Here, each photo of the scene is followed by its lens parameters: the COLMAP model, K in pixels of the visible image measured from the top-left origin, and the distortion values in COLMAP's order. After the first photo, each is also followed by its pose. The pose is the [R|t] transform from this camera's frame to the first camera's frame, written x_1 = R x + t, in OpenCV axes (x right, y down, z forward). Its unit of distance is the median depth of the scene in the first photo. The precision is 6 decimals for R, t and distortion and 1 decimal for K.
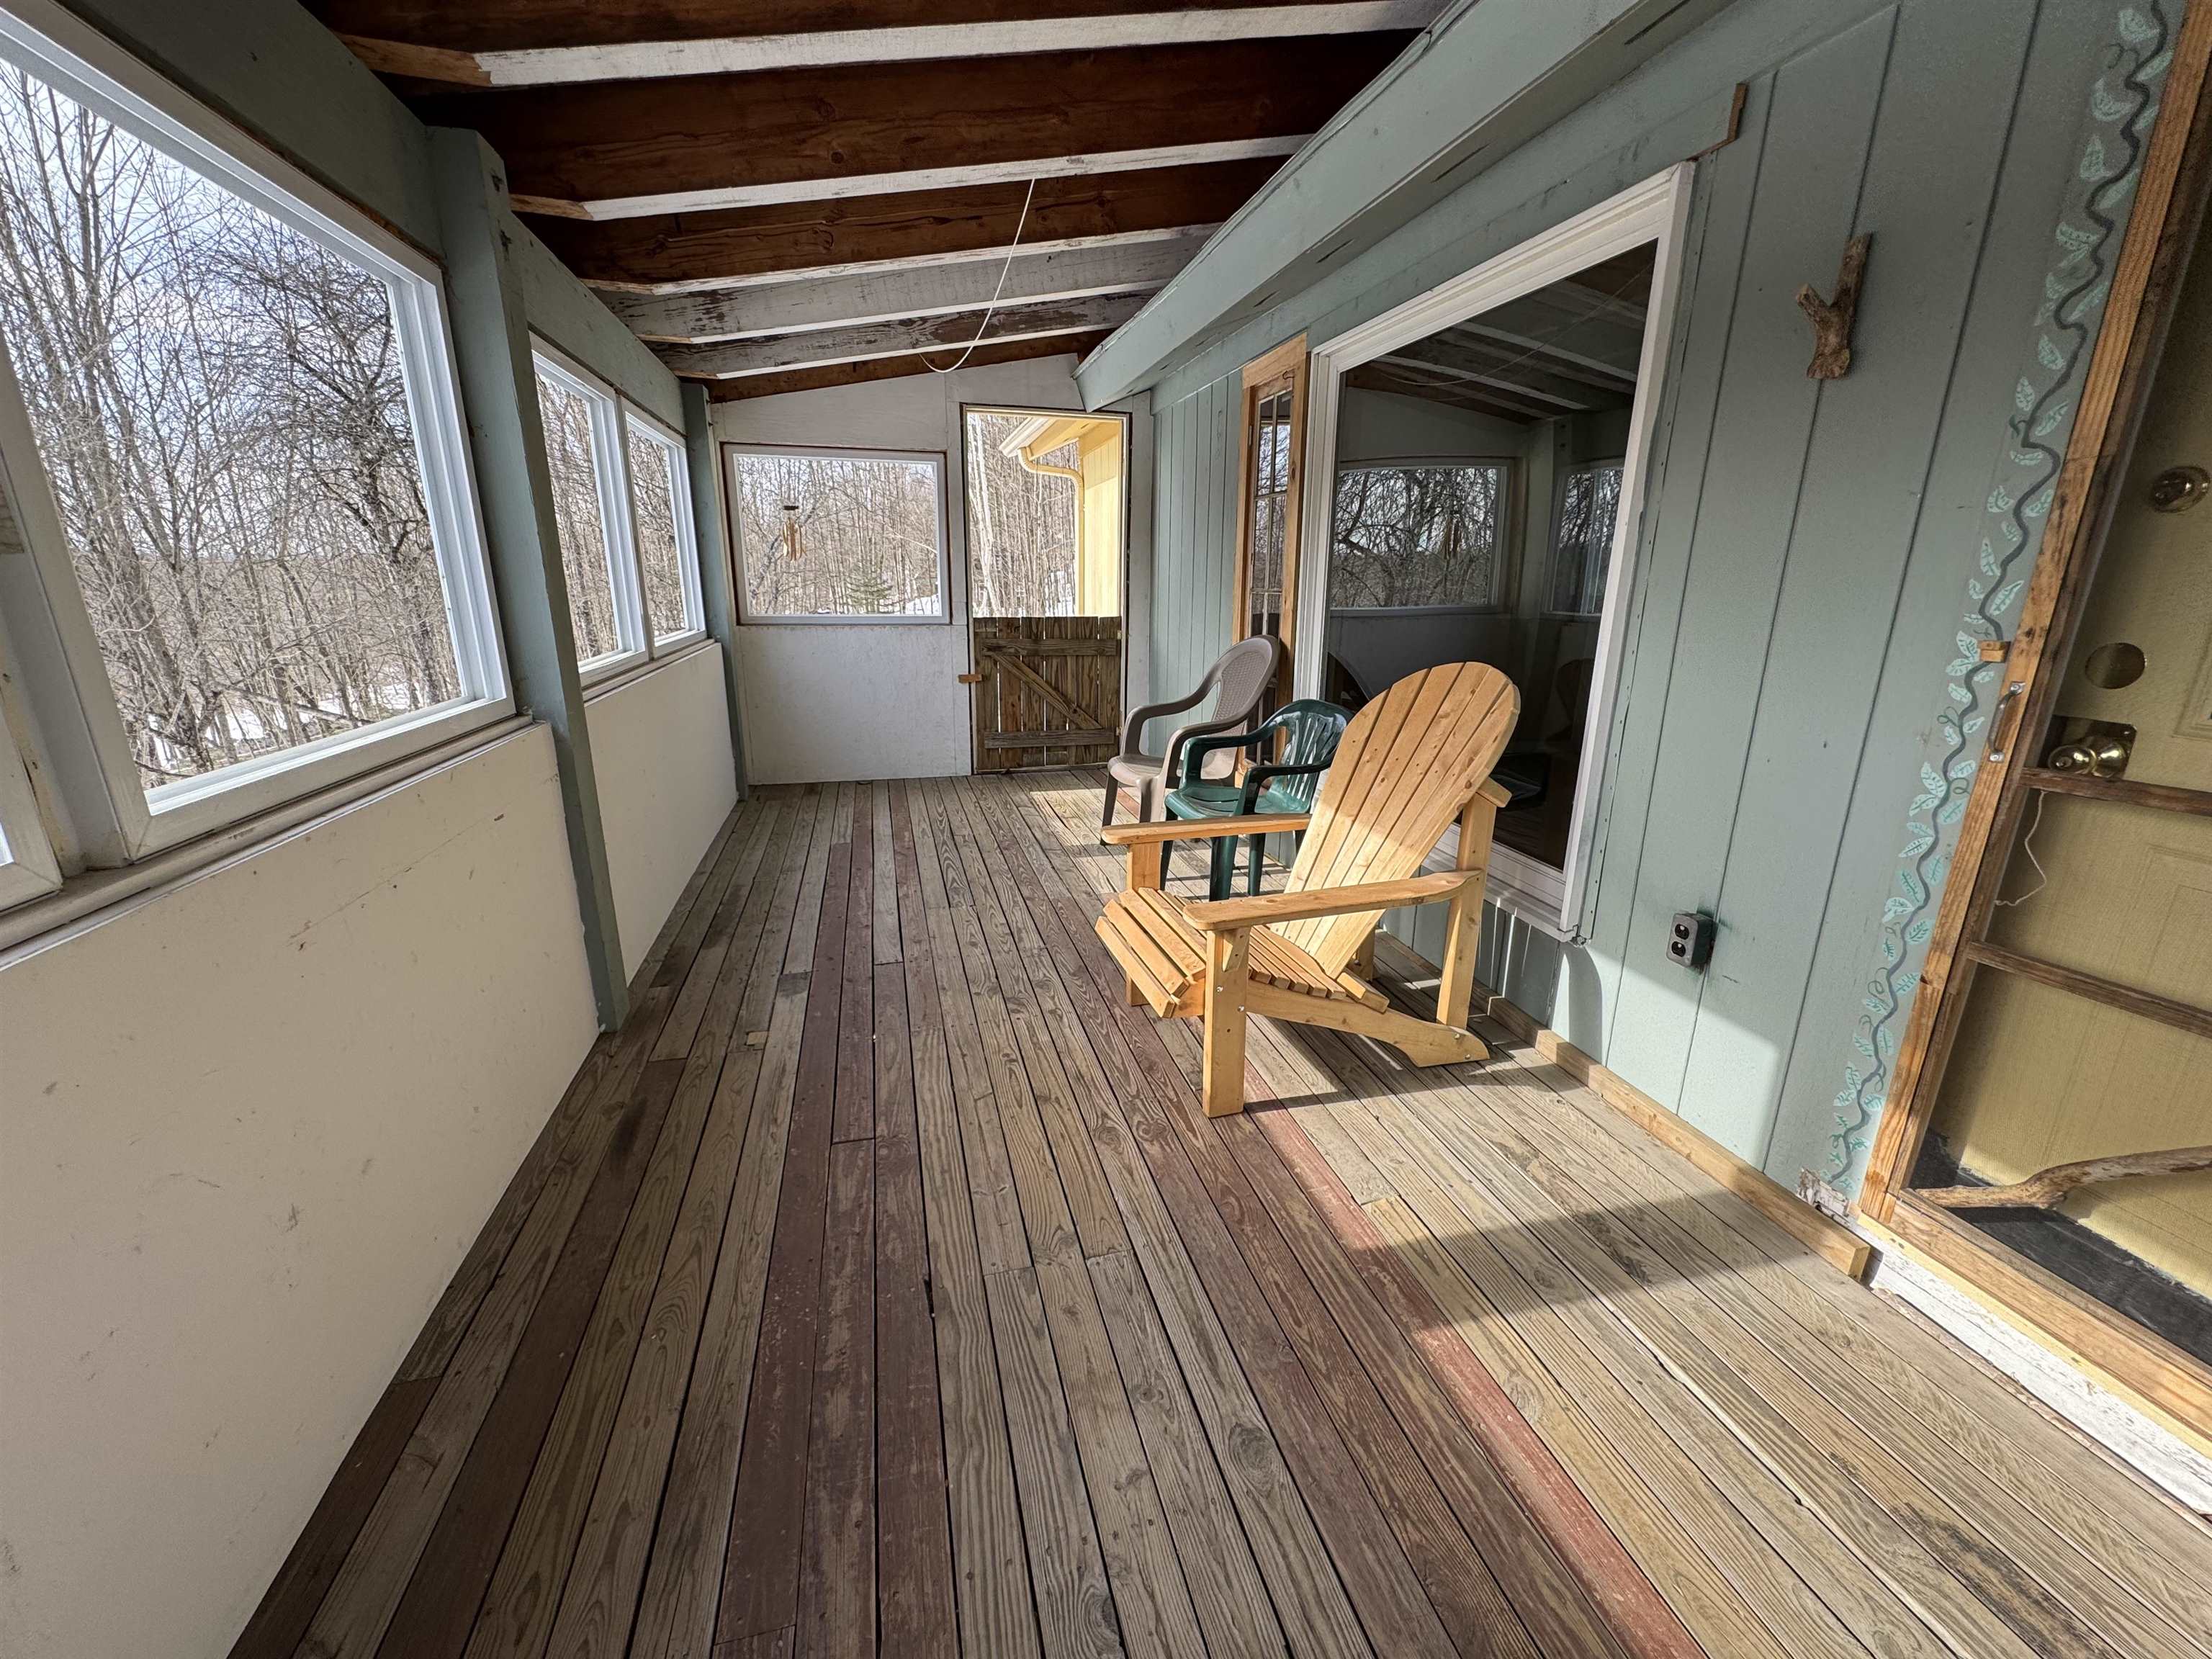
lens RADIAL K [[872.2, 0, 1101.4], [0, 872.2, 826.4], [0, 0, 1]] dist [-0.000636, -0.000838]
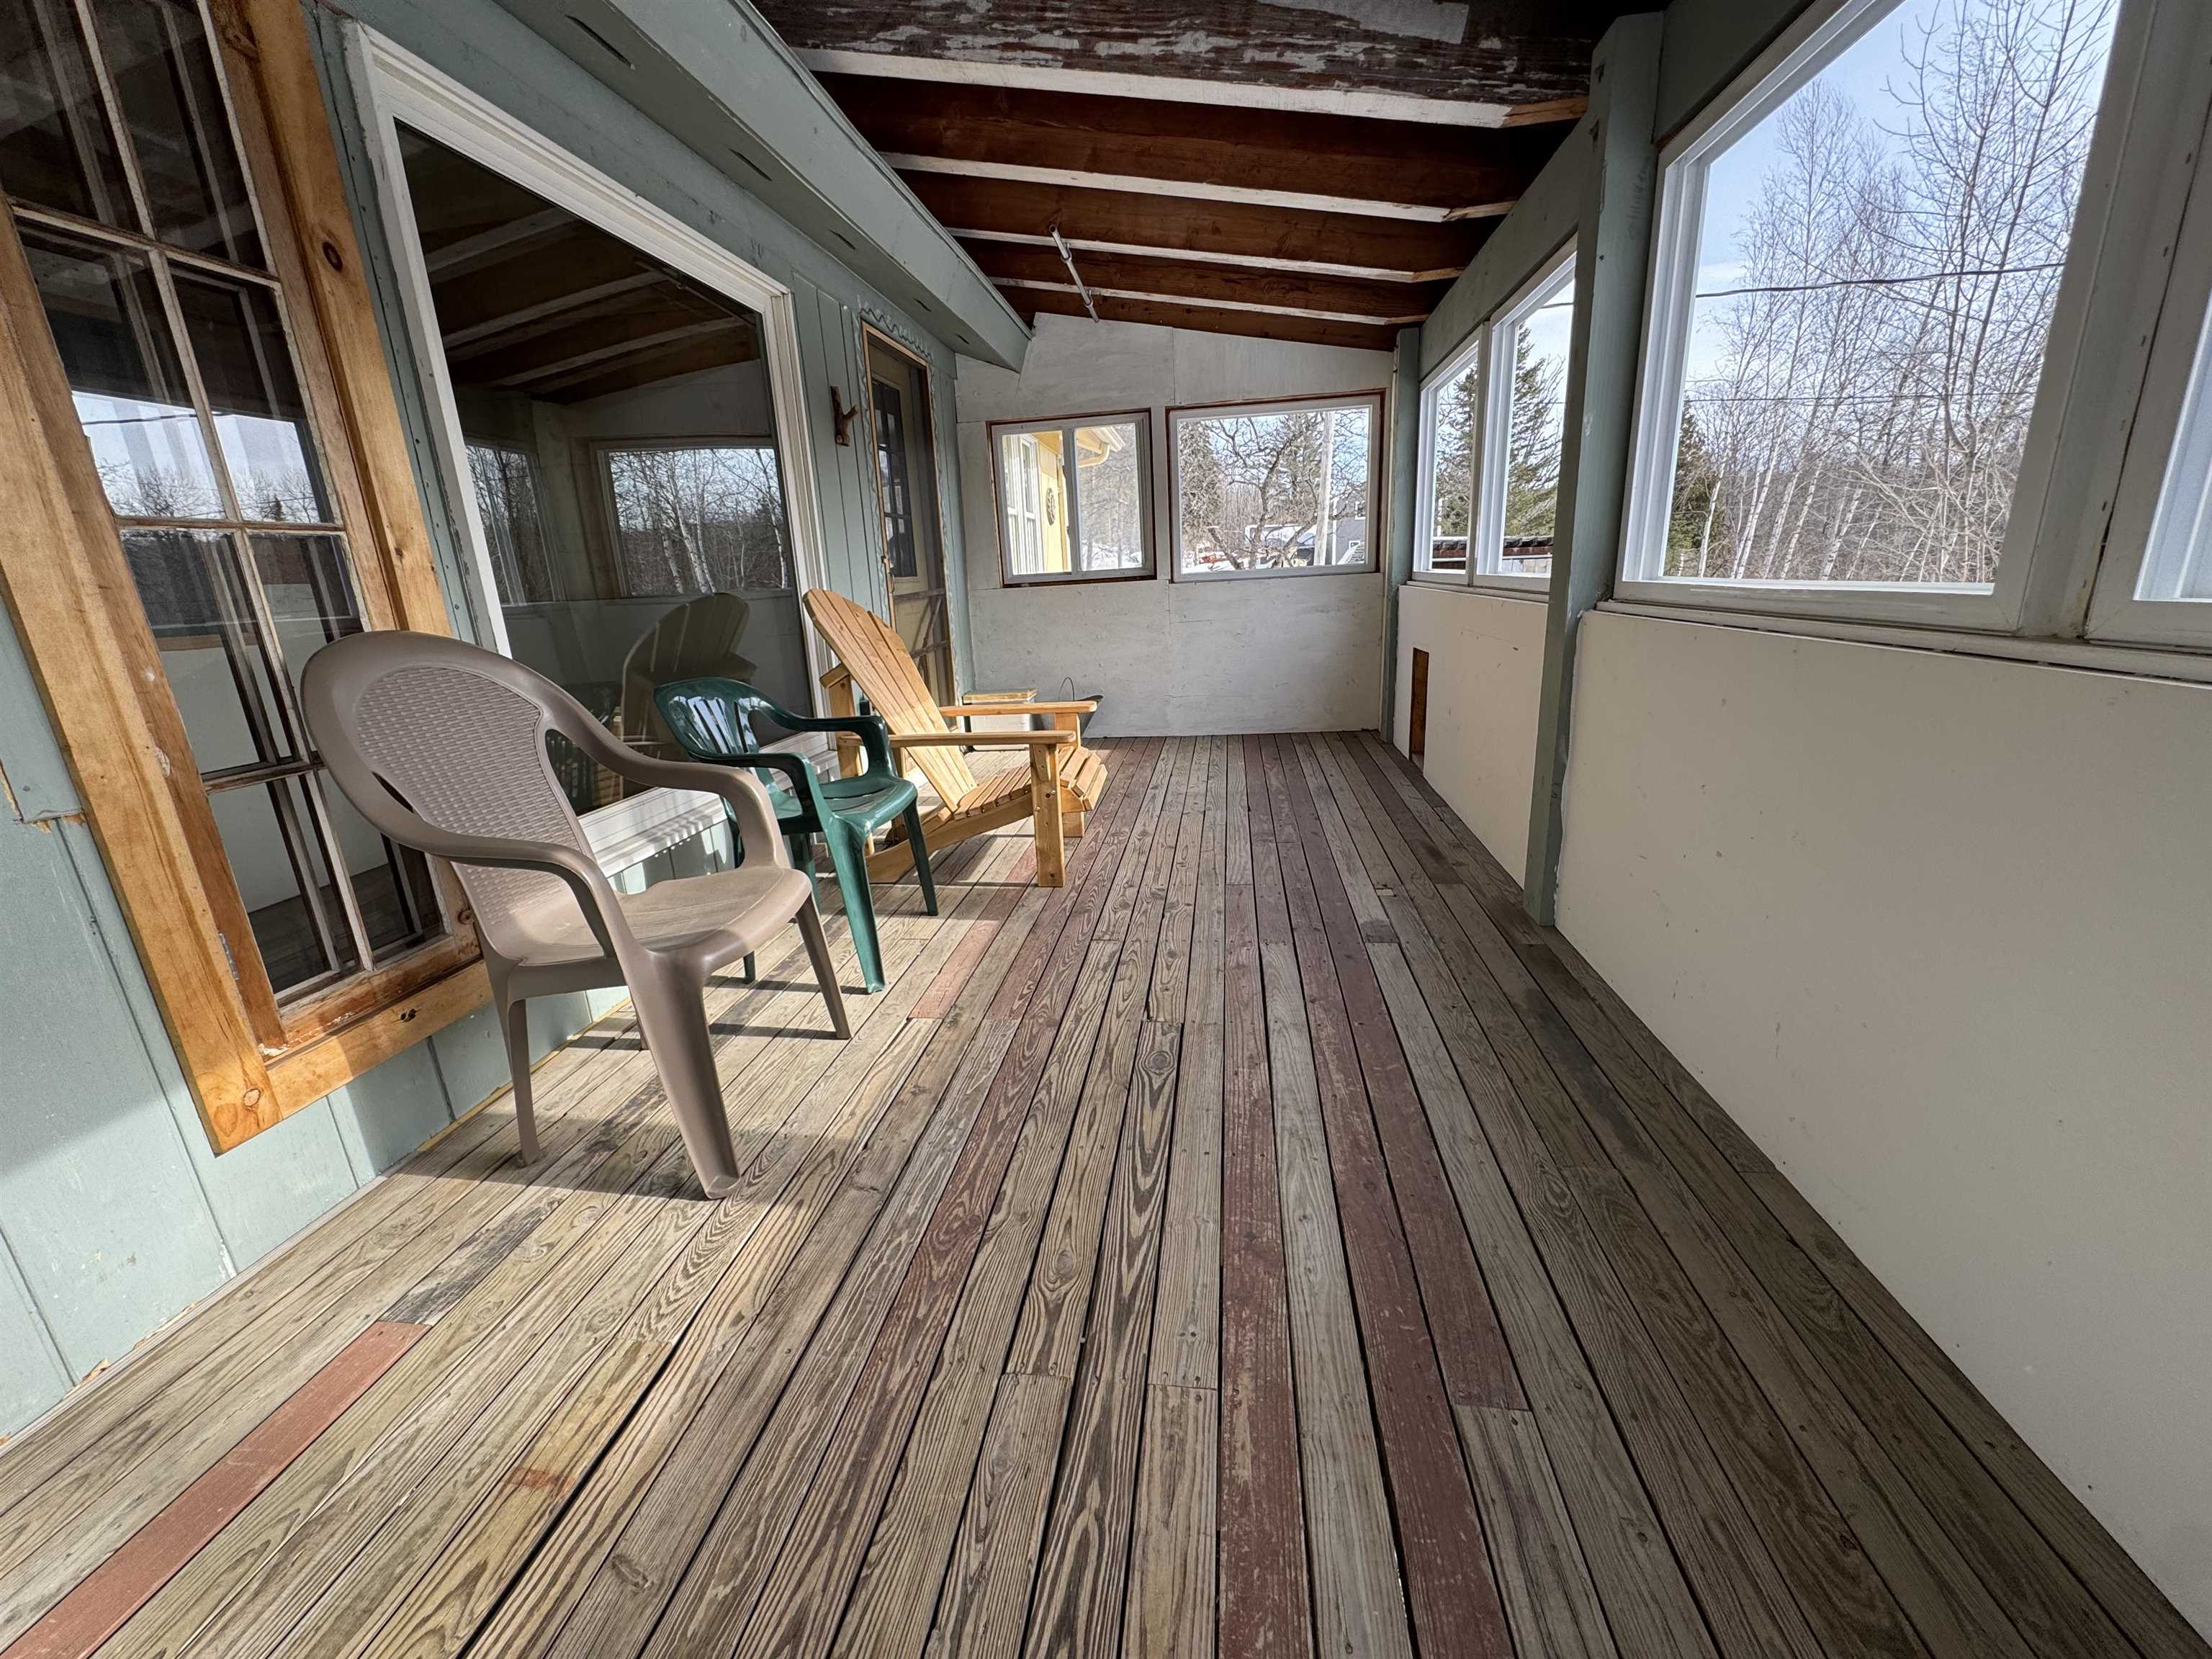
lens RADIAL K [[872.2, 0, 1098.4], [0, 872.2, 810.9], [0, 0, 1]] dist [-0.000636, -0.000838]
pose [[-0.923474, -0.066504, 0.377854, -0.370966], [0.144392, 0.852208, 0.502884, -0.382490], [-0.355454, 0.518959, -0.777389, 1.549650]]
